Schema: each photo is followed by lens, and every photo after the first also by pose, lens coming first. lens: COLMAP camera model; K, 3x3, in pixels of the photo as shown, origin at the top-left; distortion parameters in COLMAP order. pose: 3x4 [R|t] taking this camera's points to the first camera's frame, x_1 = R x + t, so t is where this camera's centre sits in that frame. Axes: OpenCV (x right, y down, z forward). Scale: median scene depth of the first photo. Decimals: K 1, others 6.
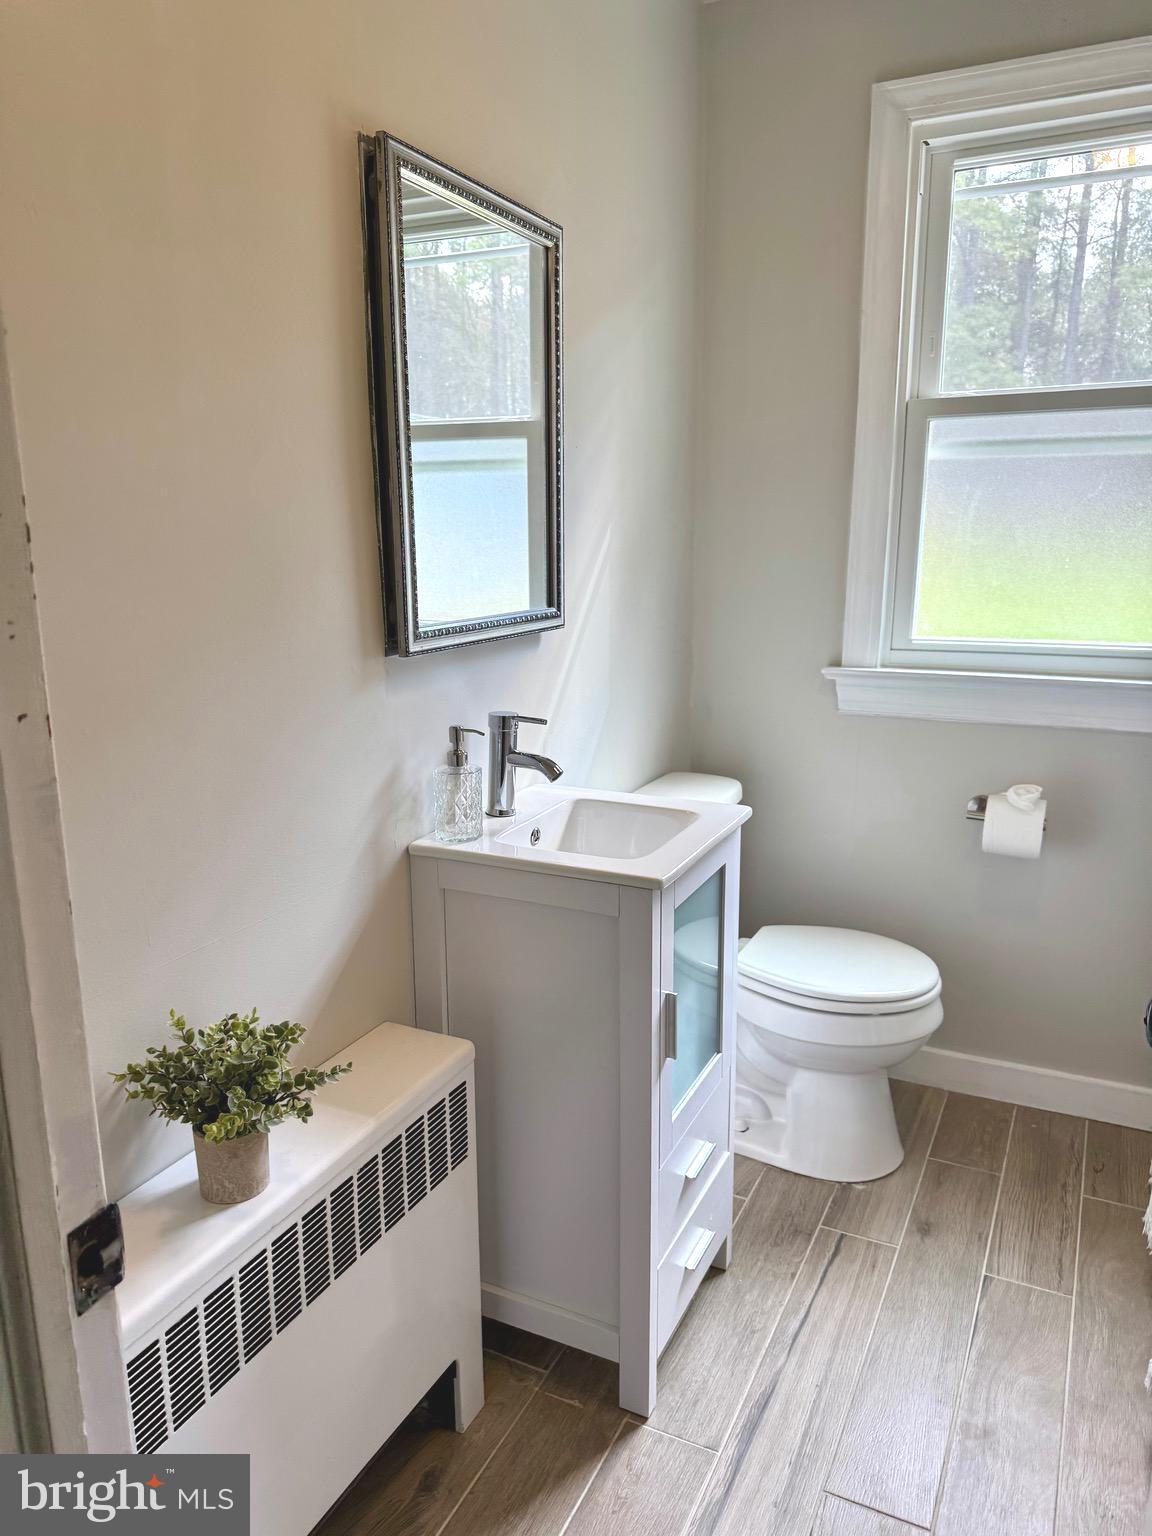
lens RADIAL K [[1094.5, 0, 575.4], [0, 1094.5, 768.4], [0, 0, 1]] dist [-0.006819, -0.003827]
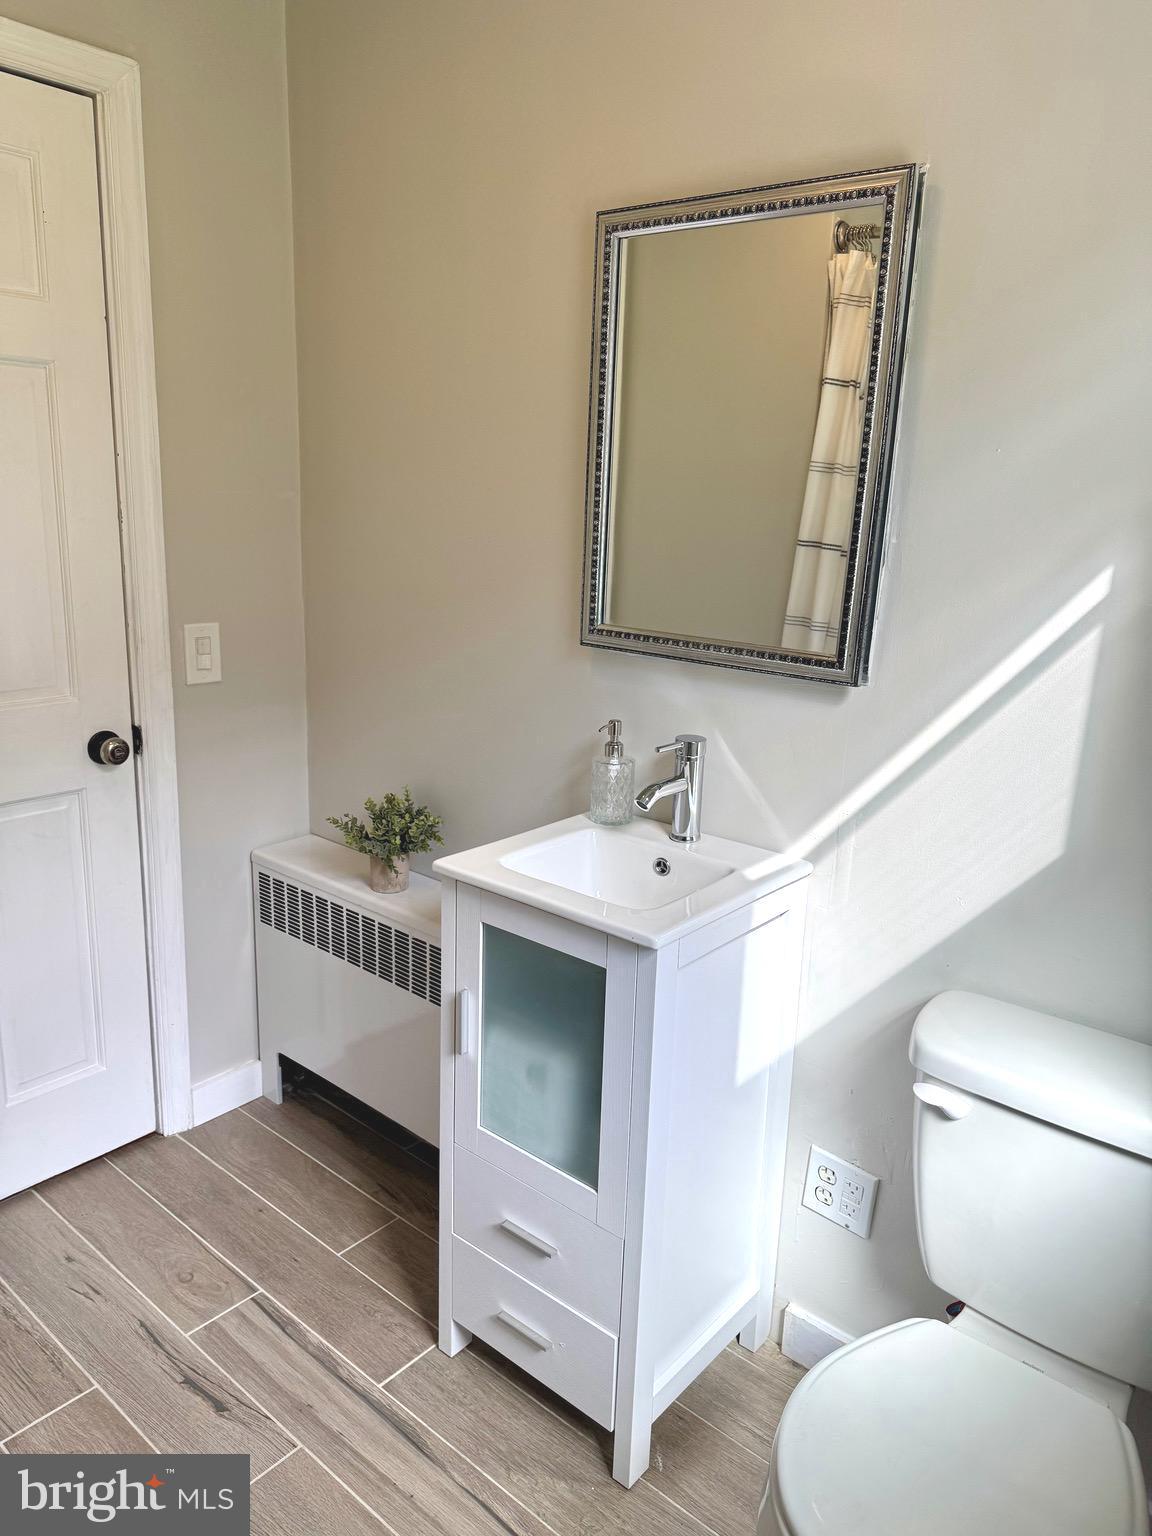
lens RADIAL K [[1094.5, 0, 575.1], [0, 1094.5, 768.6], [0, 0, 1]] dist [-0.006819, -0.003827]
pose [[-0.241780, 0.240952, -0.939939, 0.970081], [-0.259174, 0.917449, 0.301854, -0.322612], [0.935078, 0.316590, -0.159372, 1.170876]]
